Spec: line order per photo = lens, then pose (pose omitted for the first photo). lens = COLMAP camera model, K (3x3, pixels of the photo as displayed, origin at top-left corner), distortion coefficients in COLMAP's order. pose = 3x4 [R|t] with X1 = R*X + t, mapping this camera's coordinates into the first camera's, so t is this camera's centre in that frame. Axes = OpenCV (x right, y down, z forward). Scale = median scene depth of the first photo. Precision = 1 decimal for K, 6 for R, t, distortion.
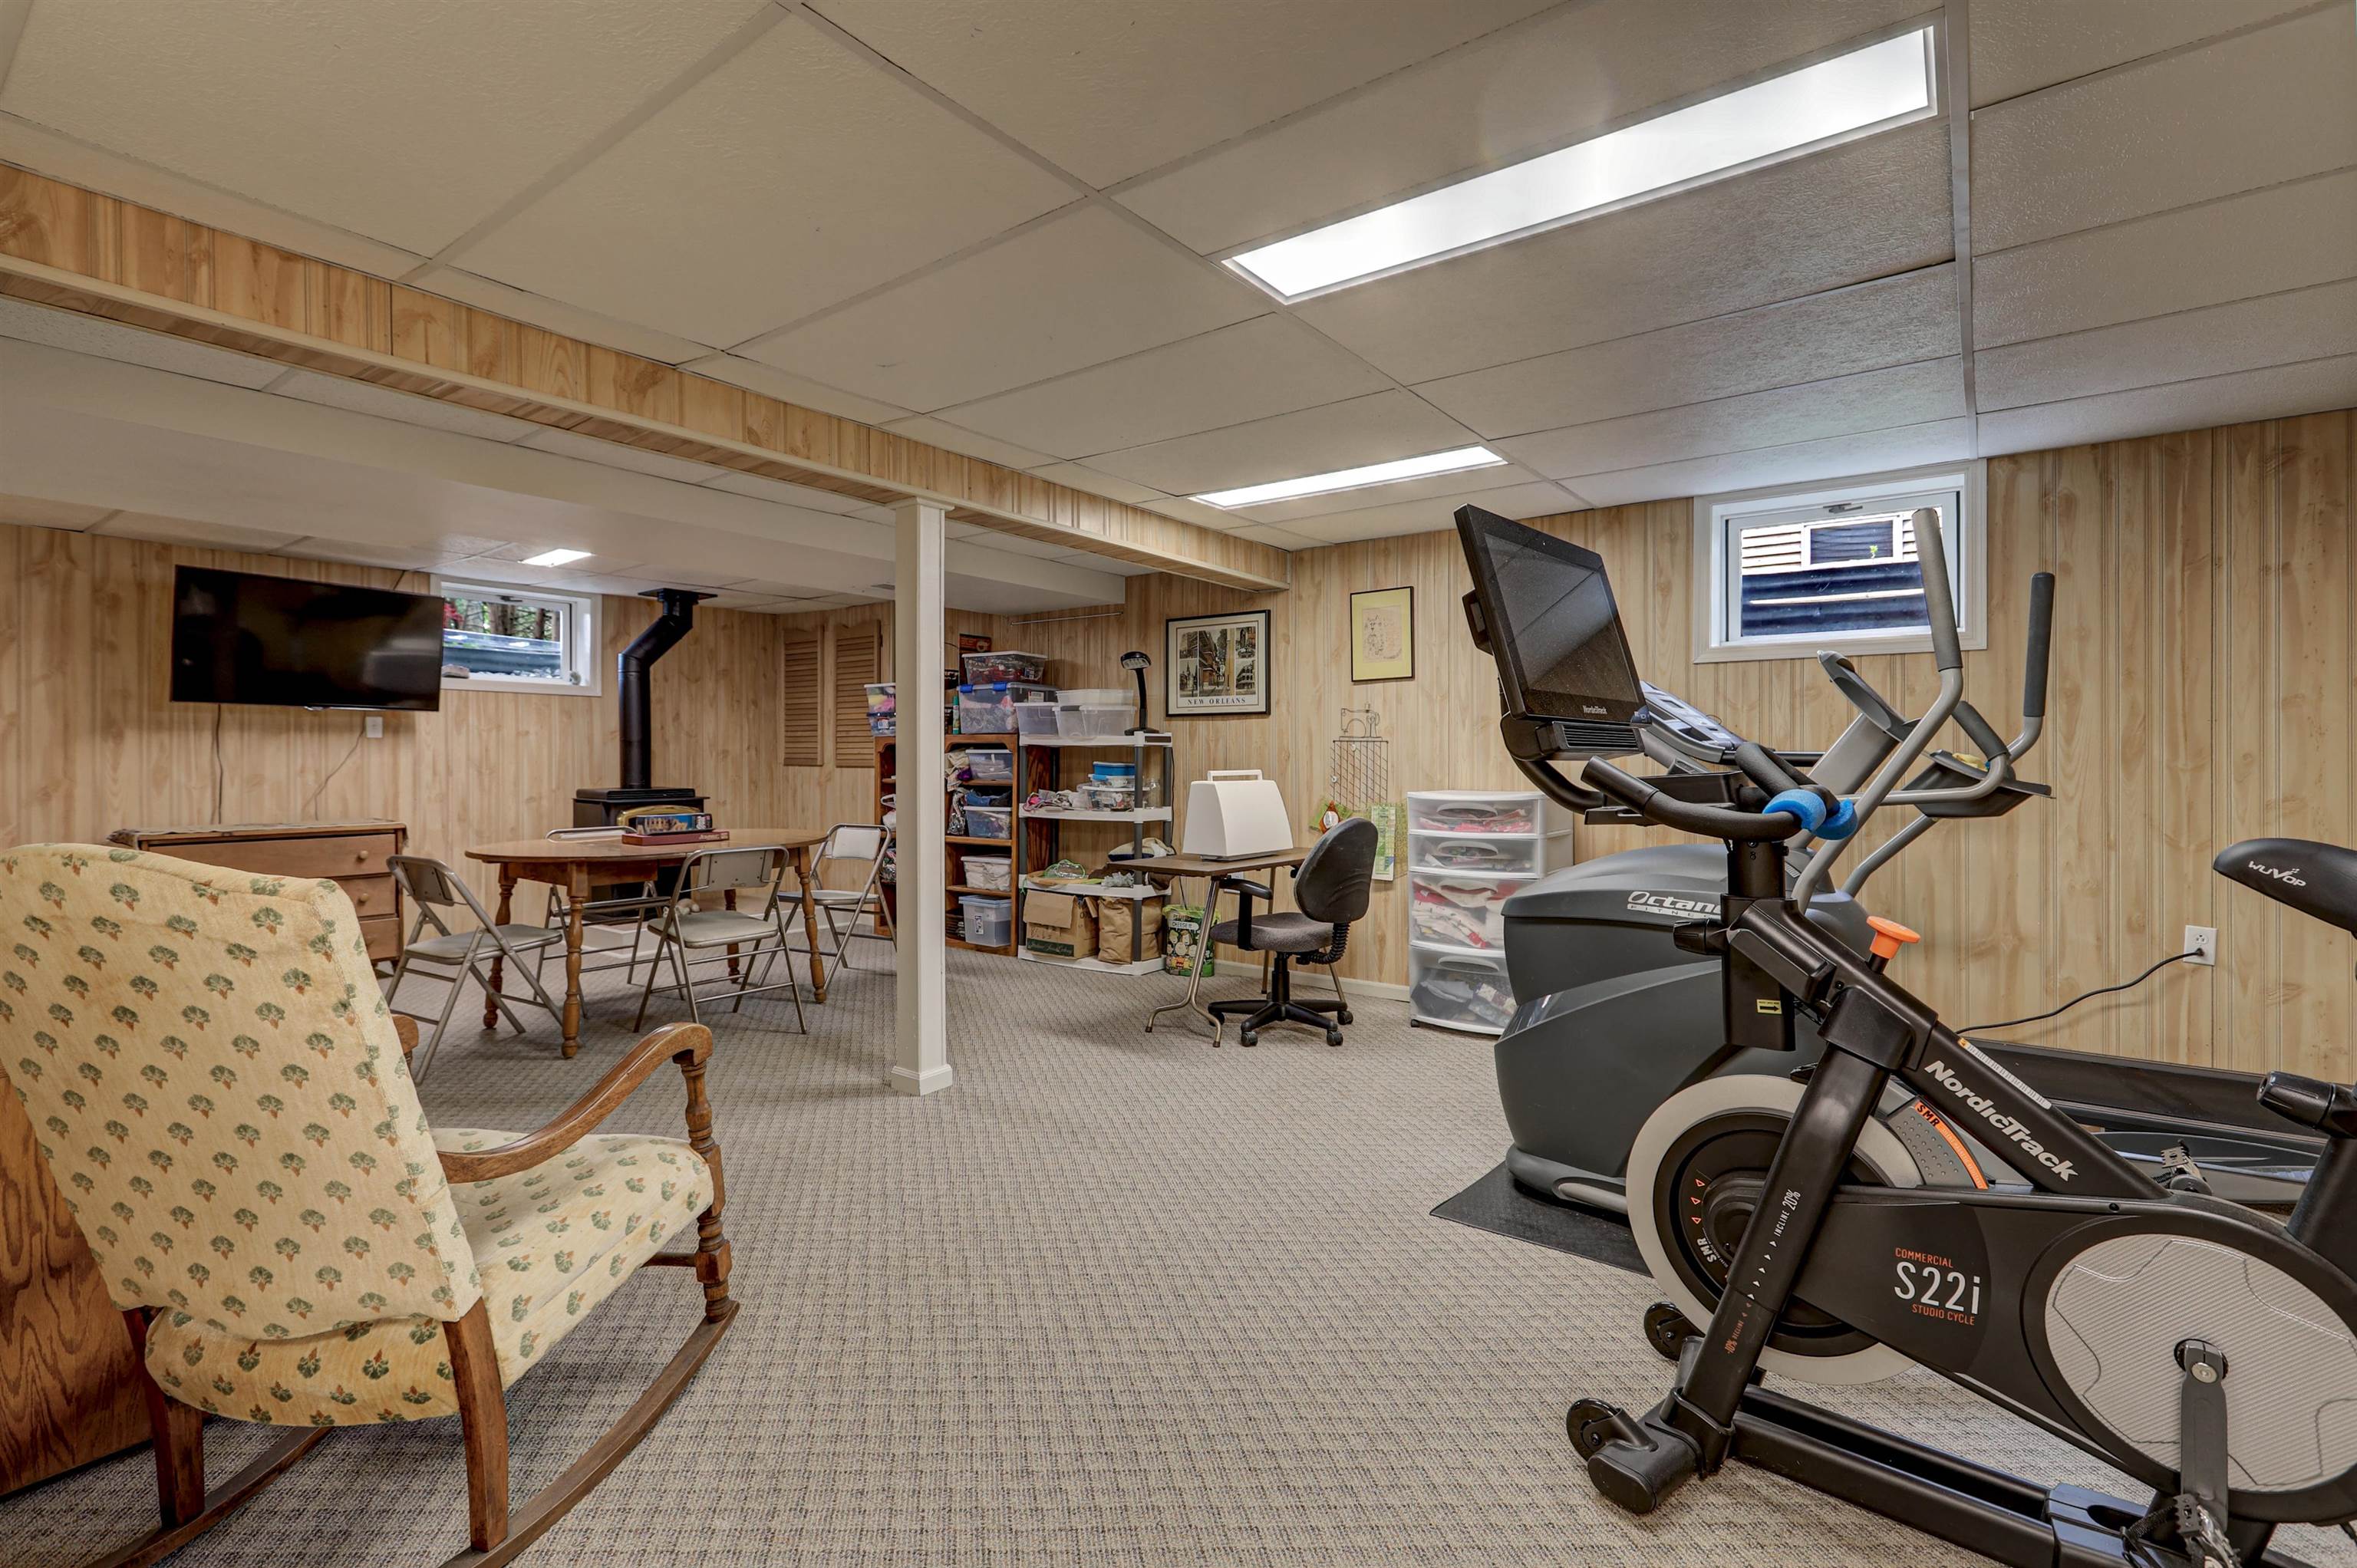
lens RADIAL K [[1061.1, 0, 1174.1], [0, 1061.1, 814.0], [0, 0, 1]] dist [0.003344, 0.001271]
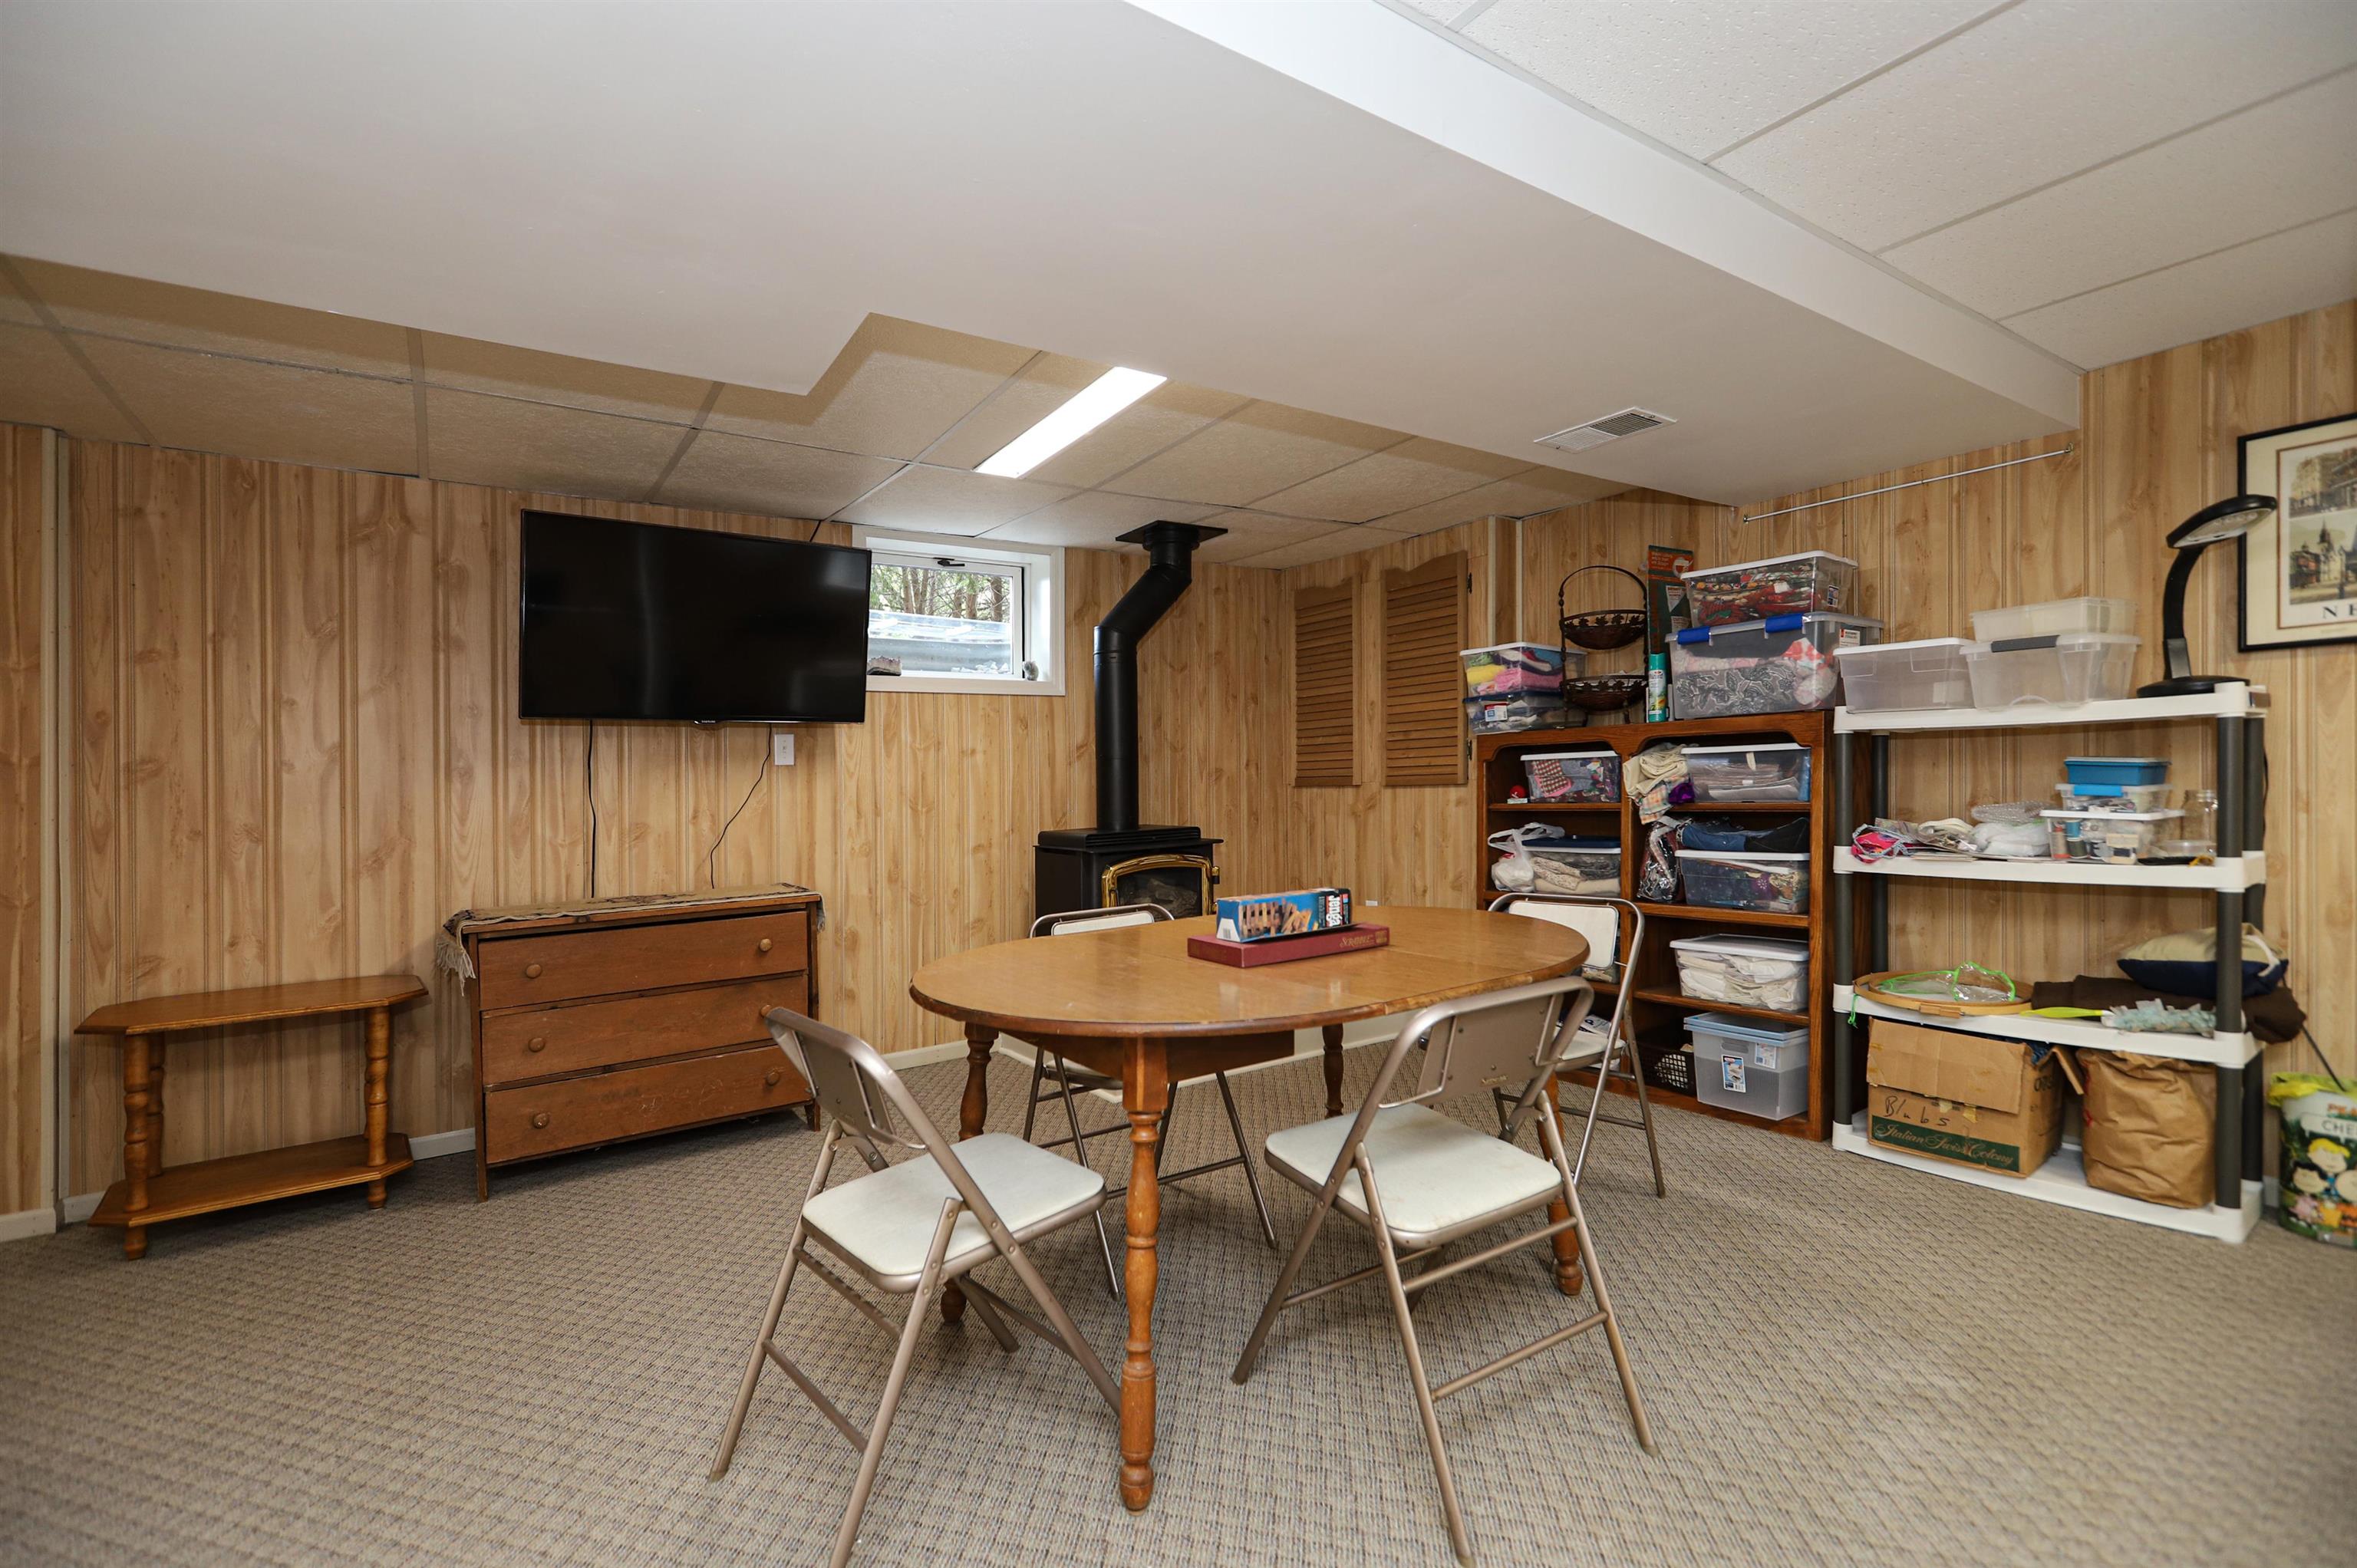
lens RADIAL K [[1061.1, 0, 1178.7], [0, 1061.1, 794.4], [0, 0, 1]] dist [0.003344, 0.001271]
pose [[0.950980, -0.029004, -0.307890, -0.284798], [0.018137, 0.999109, -0.038097, -0.020773], [0.308721, 0.030645, 0.950659, 0.407707]]
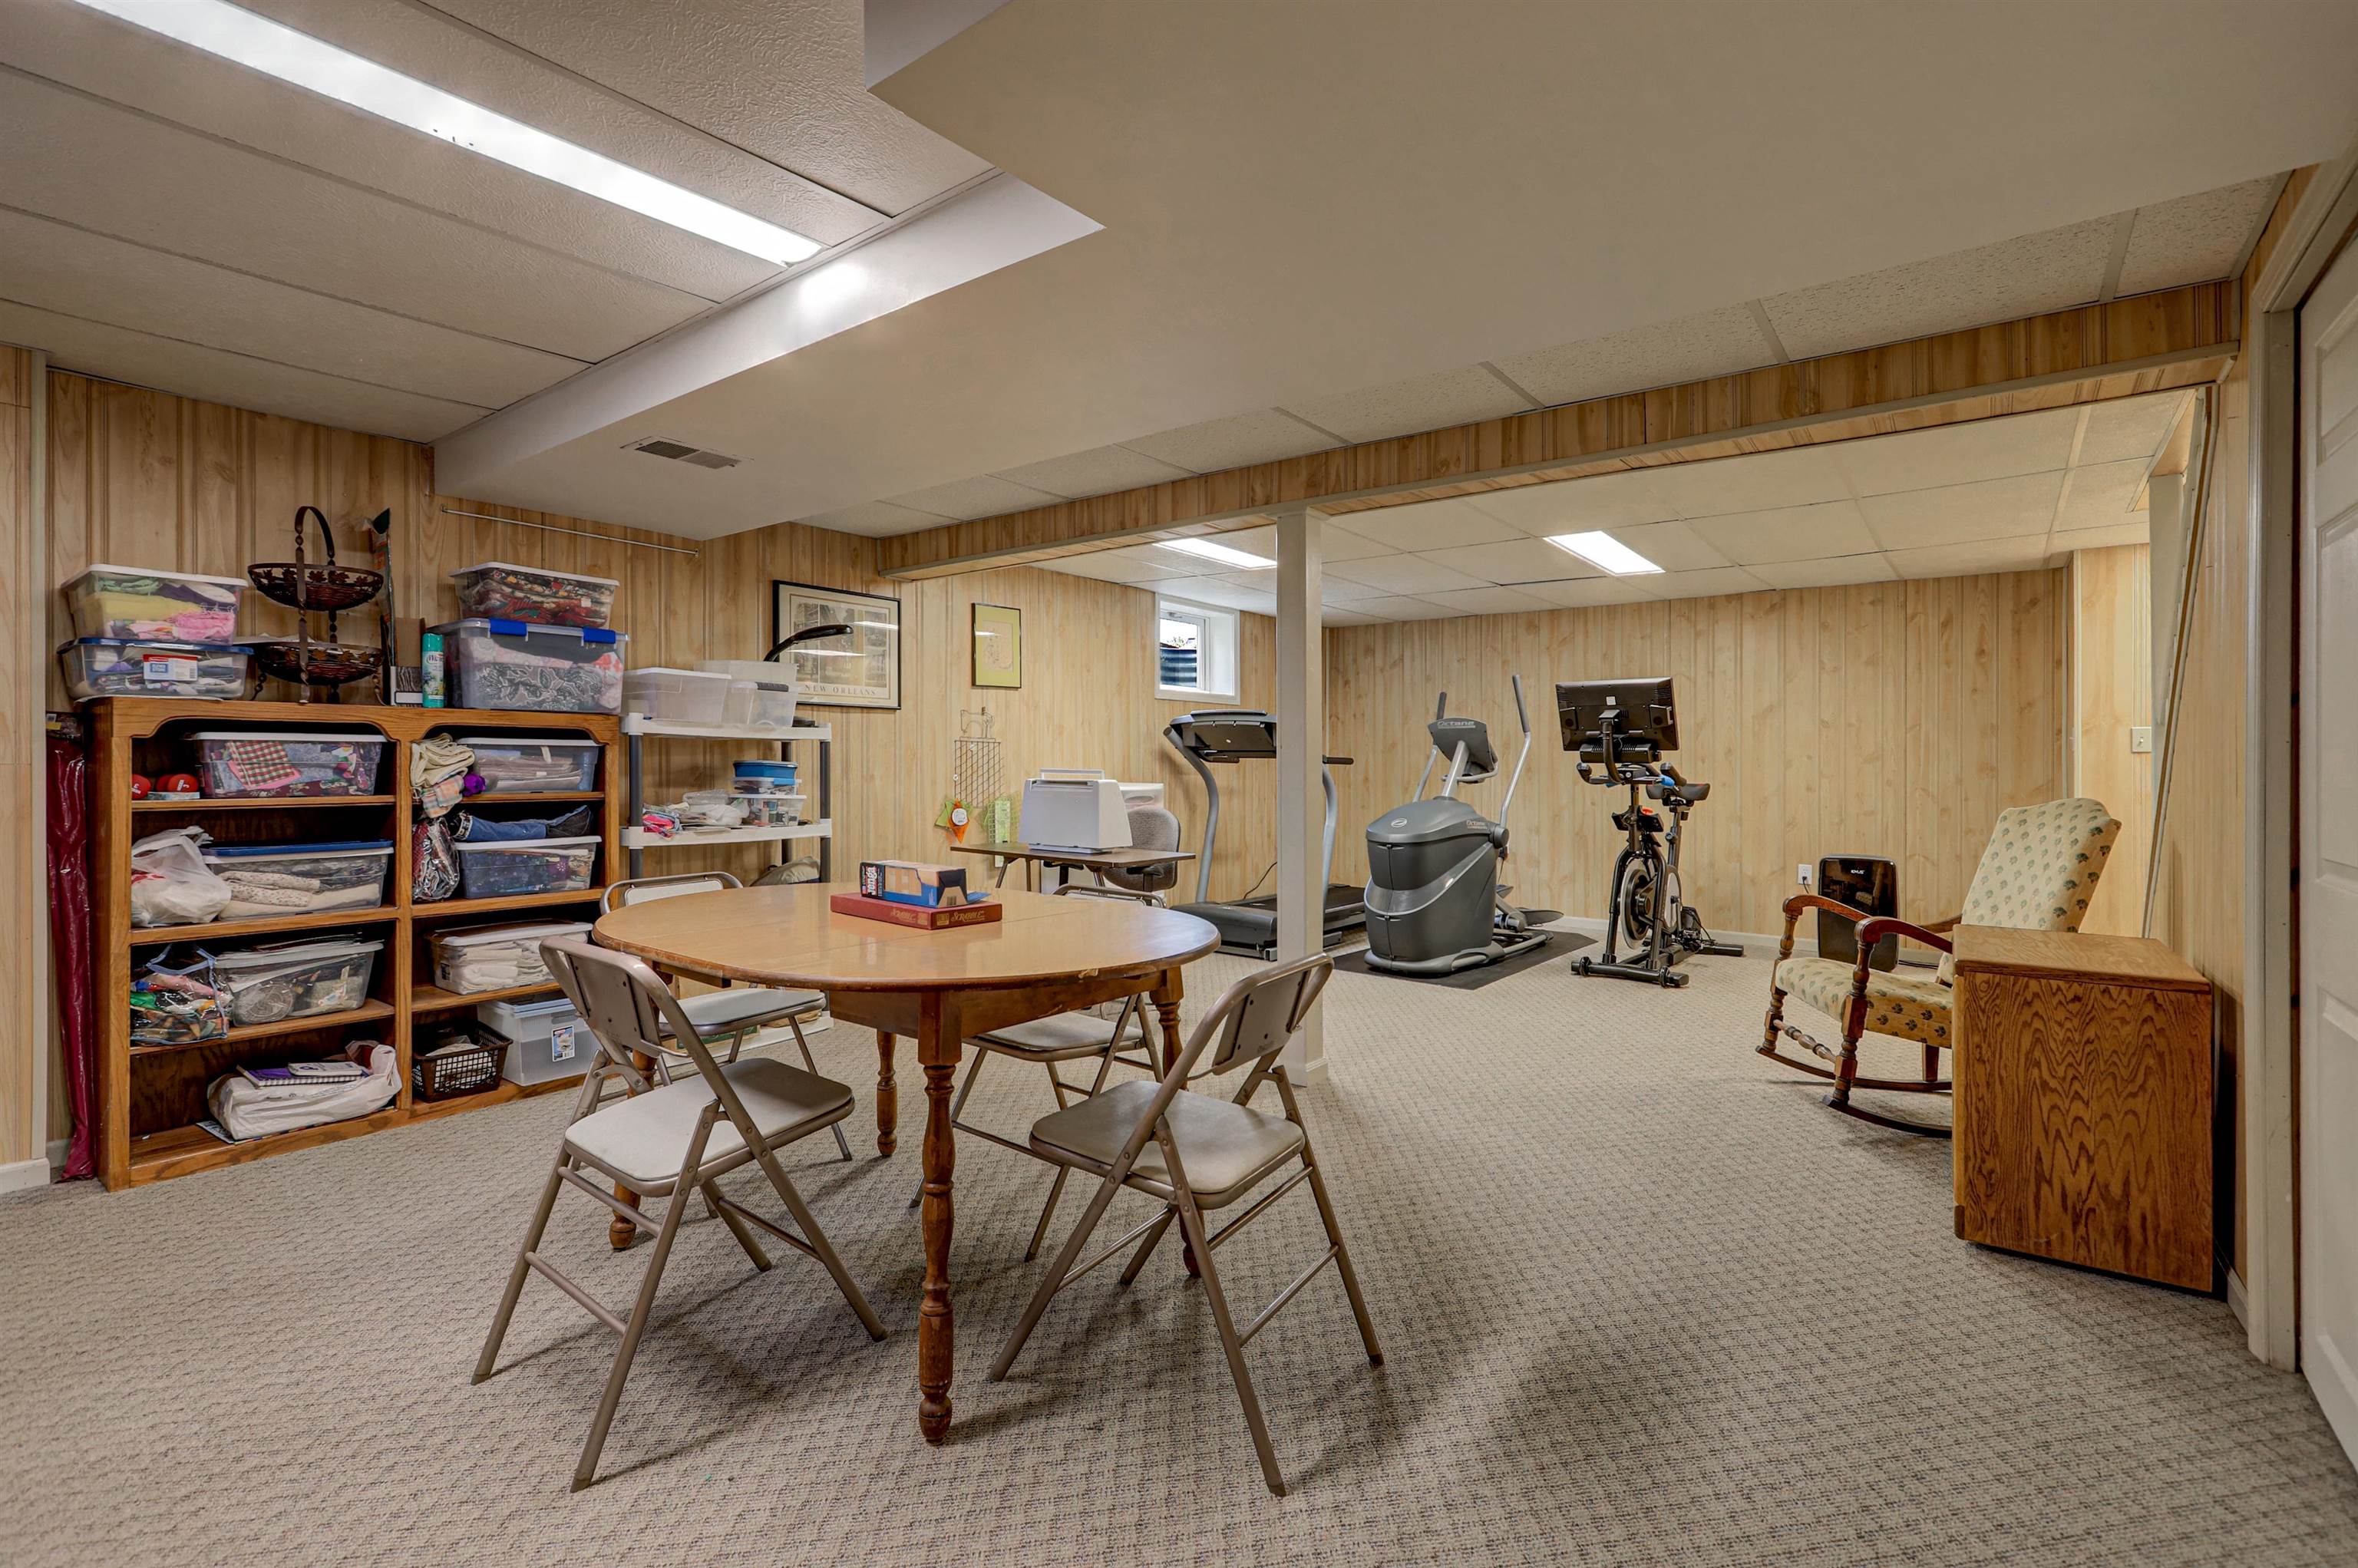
lens RADIAL K [[1061.6, 0, 1187.6], [0, 1061.6, 777.9], [0, 0, 1]] dist [0.003344, 0.001271]
pose [[0.014601, -0.018186, 0.999728, -0.755664], [0.043348, 0.998906, 0.017538, -0.035155], [-0.998953, 0.043080, 0.015374, 0.653004]]
